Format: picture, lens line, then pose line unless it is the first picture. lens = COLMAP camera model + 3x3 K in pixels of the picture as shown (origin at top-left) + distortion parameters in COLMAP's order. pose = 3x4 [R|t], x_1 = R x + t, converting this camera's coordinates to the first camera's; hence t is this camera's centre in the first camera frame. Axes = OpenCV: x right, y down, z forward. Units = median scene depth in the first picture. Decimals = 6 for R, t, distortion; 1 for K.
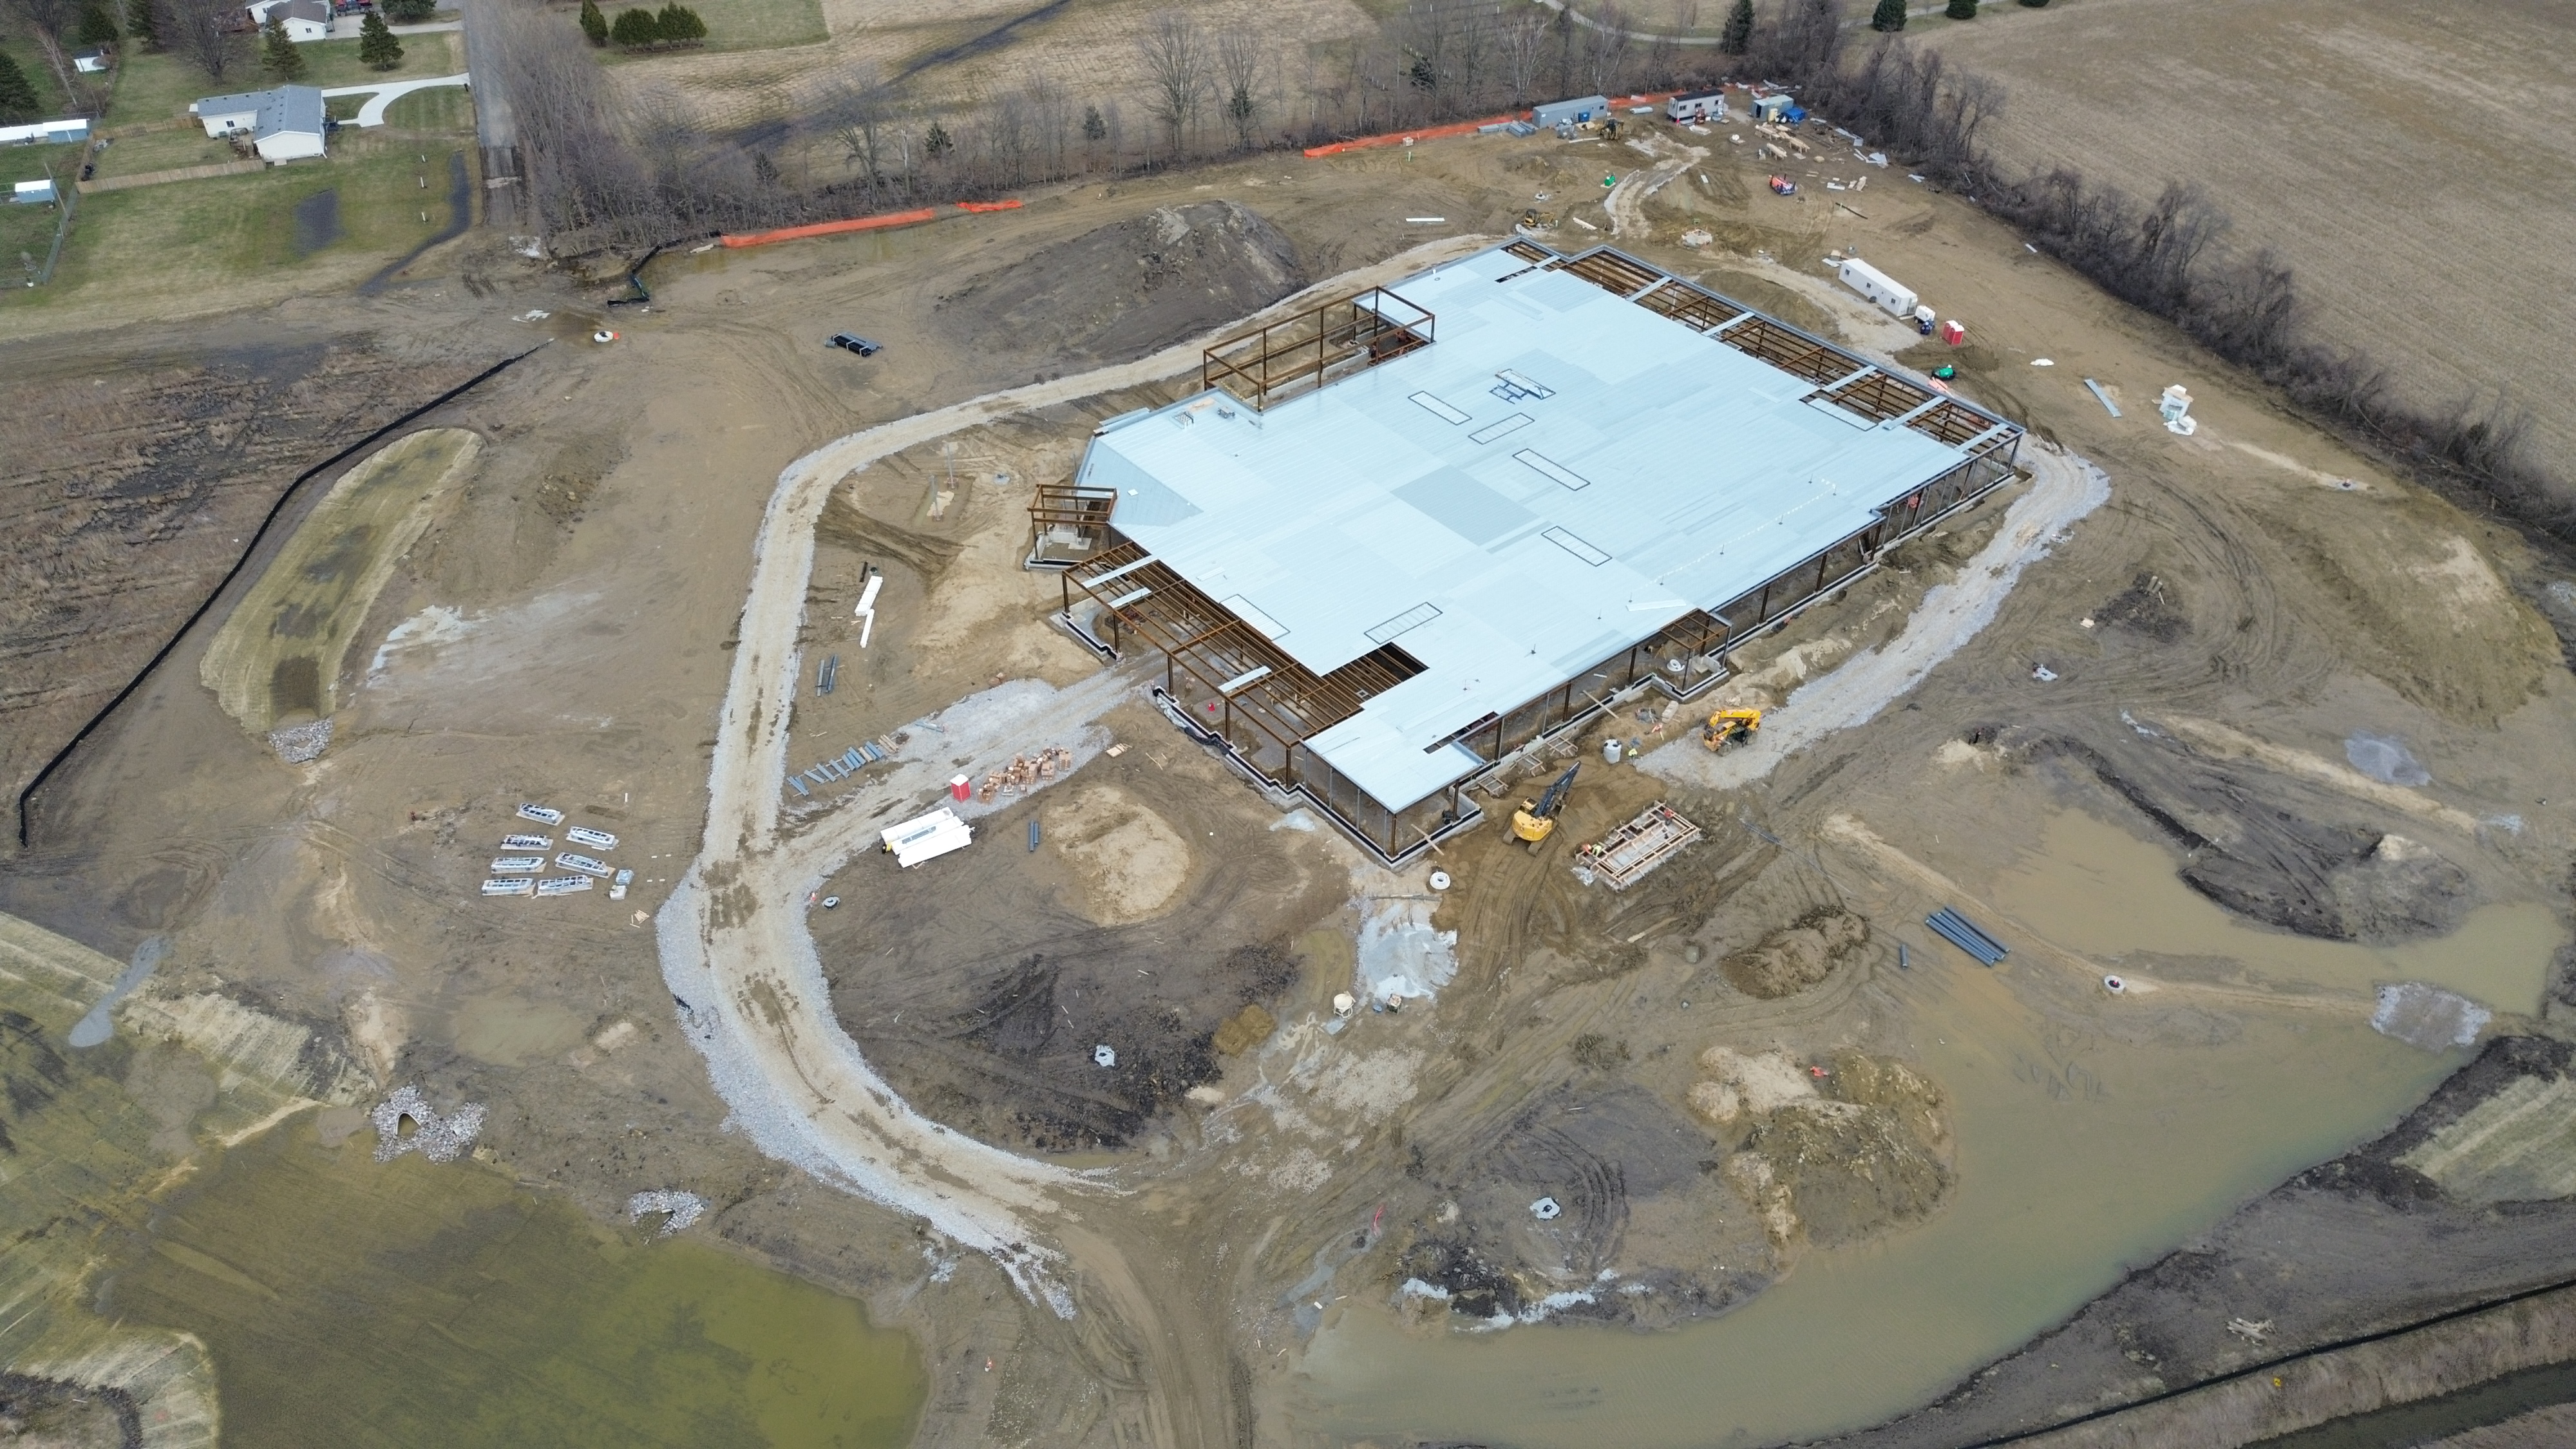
lens RADIAL K [[1836.7, 0, 1292.1], [0, 1836.7, 723.6], [0, 0, 1]] dist [0.046251, -0.040859]
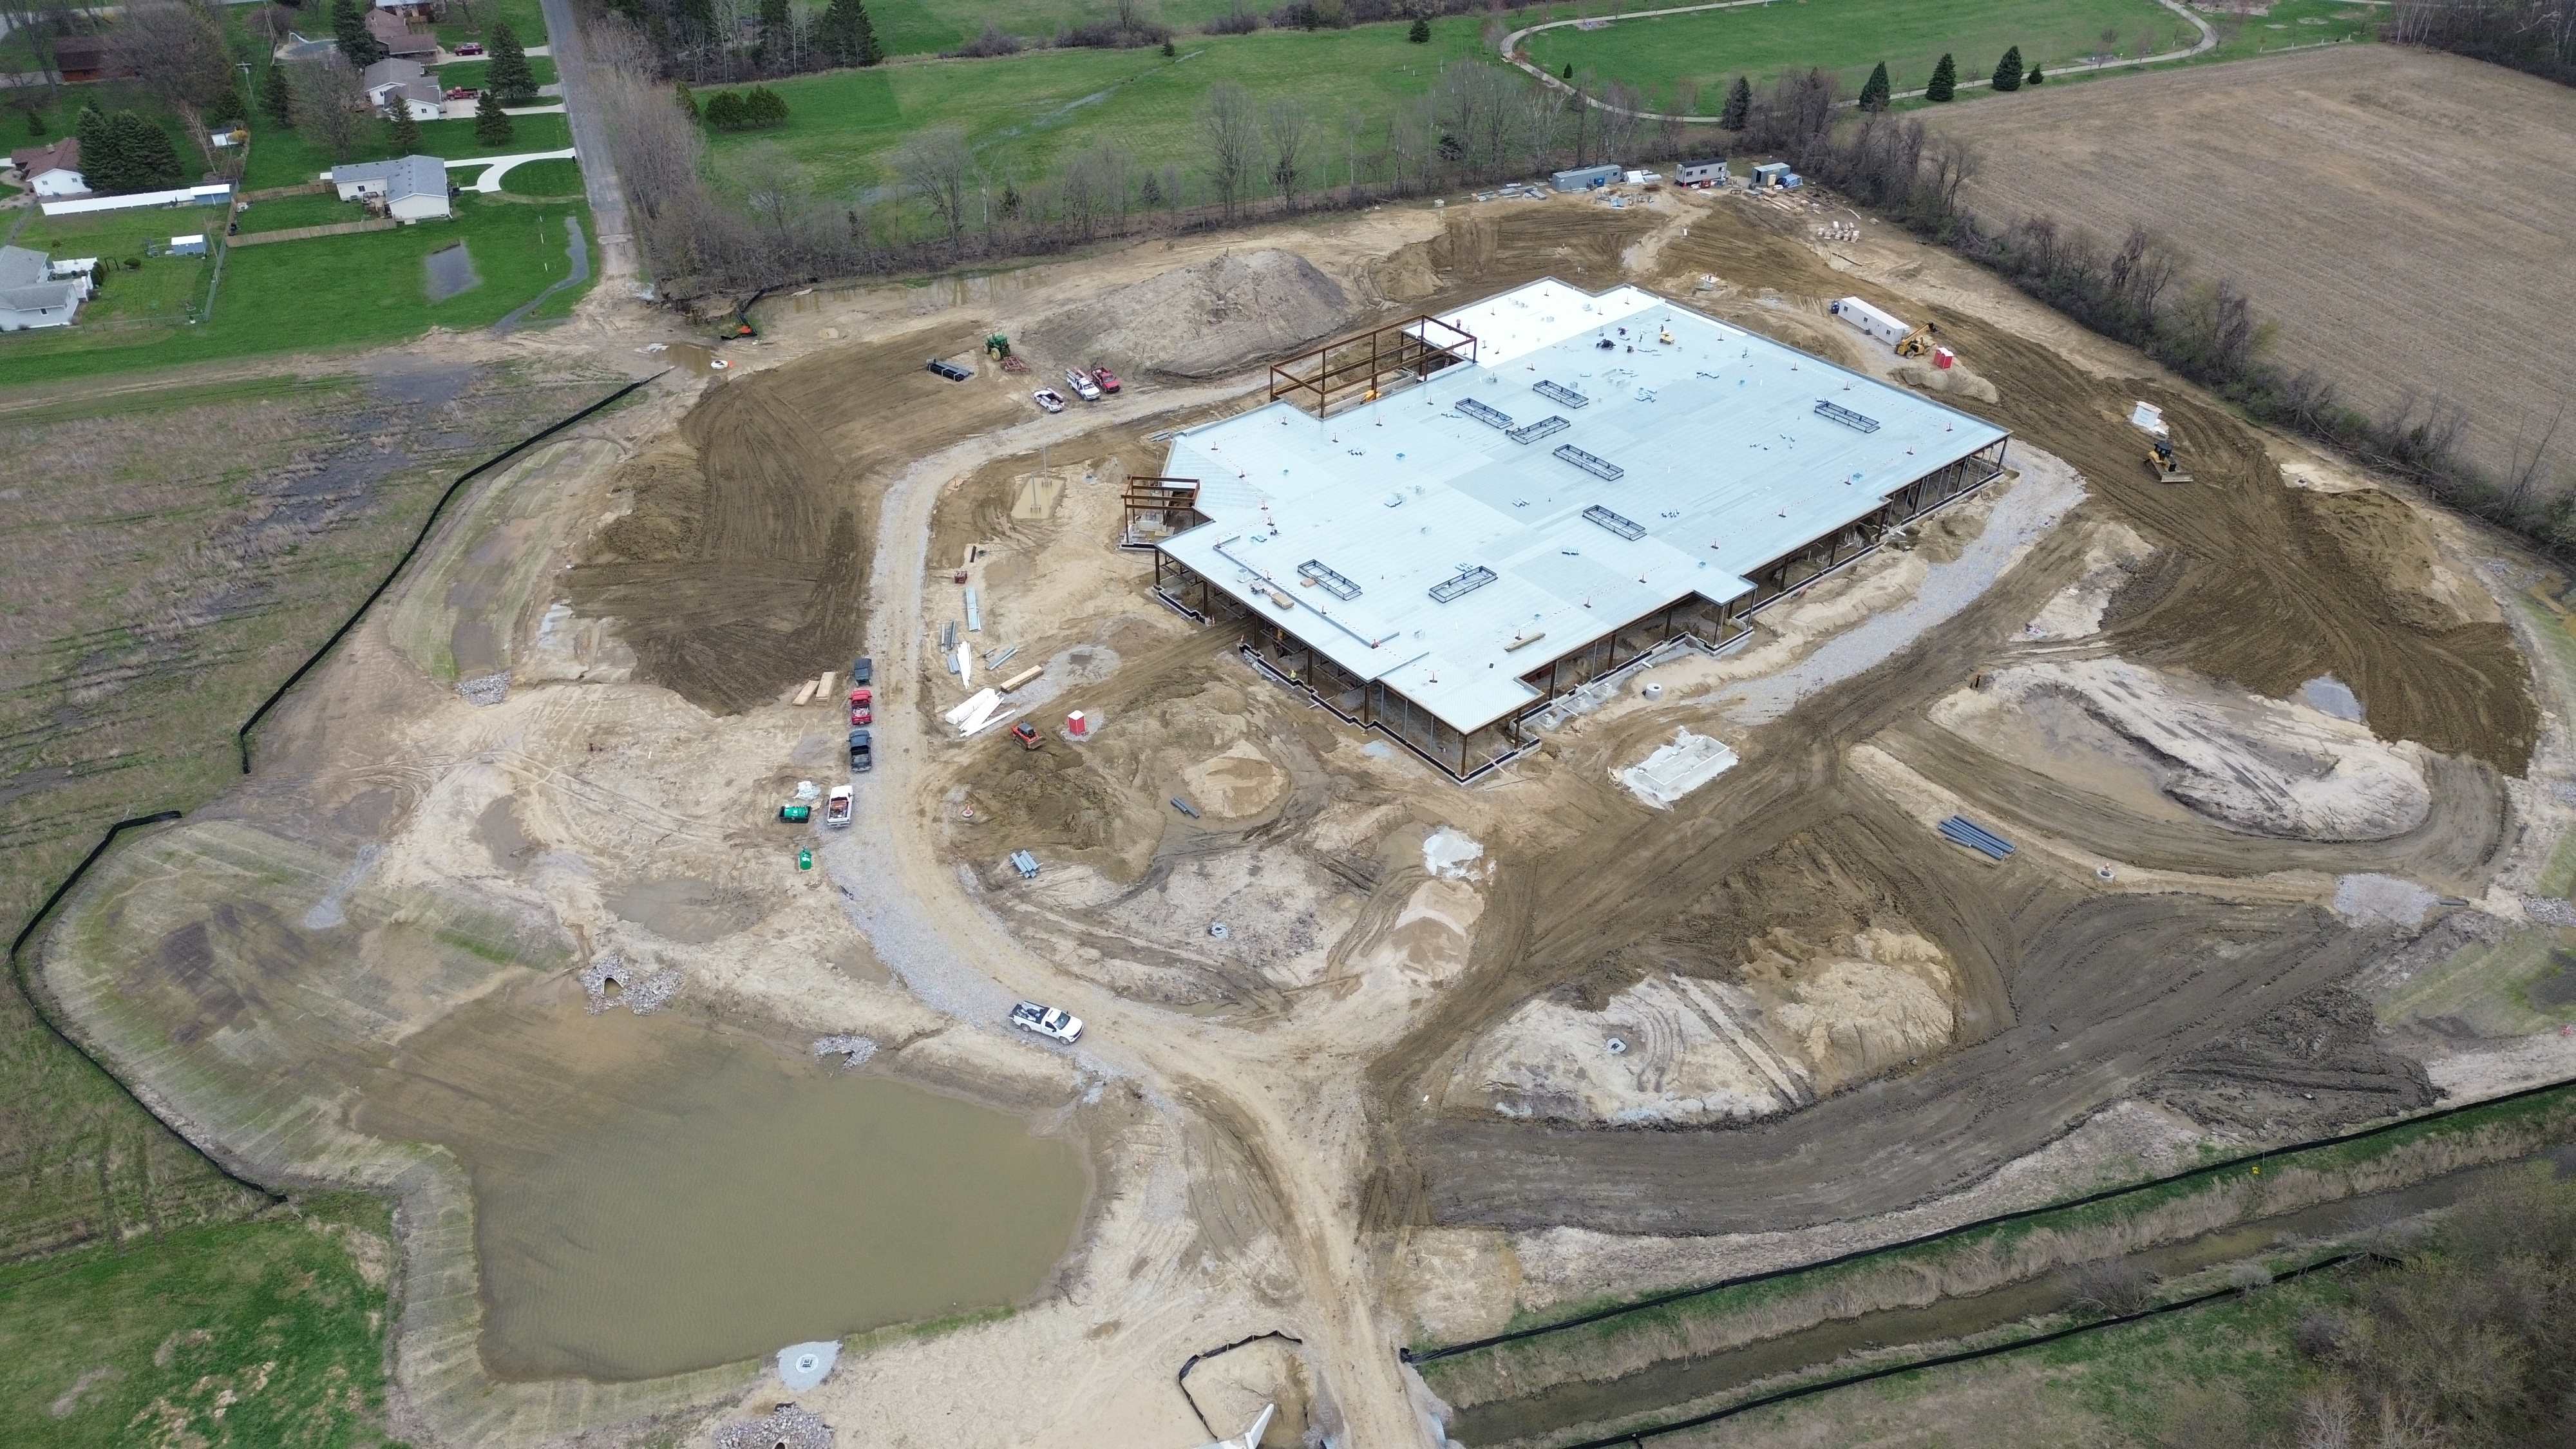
lens RADIAL K [[1836.7, 0, 1289.2], [0, 1836.7, 729.9], [0, 0, 1]] dist [0.046251, -0.040859]
pose [[0.999986, -0.002798, 0.004590, -0.041054], [0.003078, 0.998059, -0.062195, 0.081874], [-0.004407, 0.062208, 0.998053, -0.090964]]
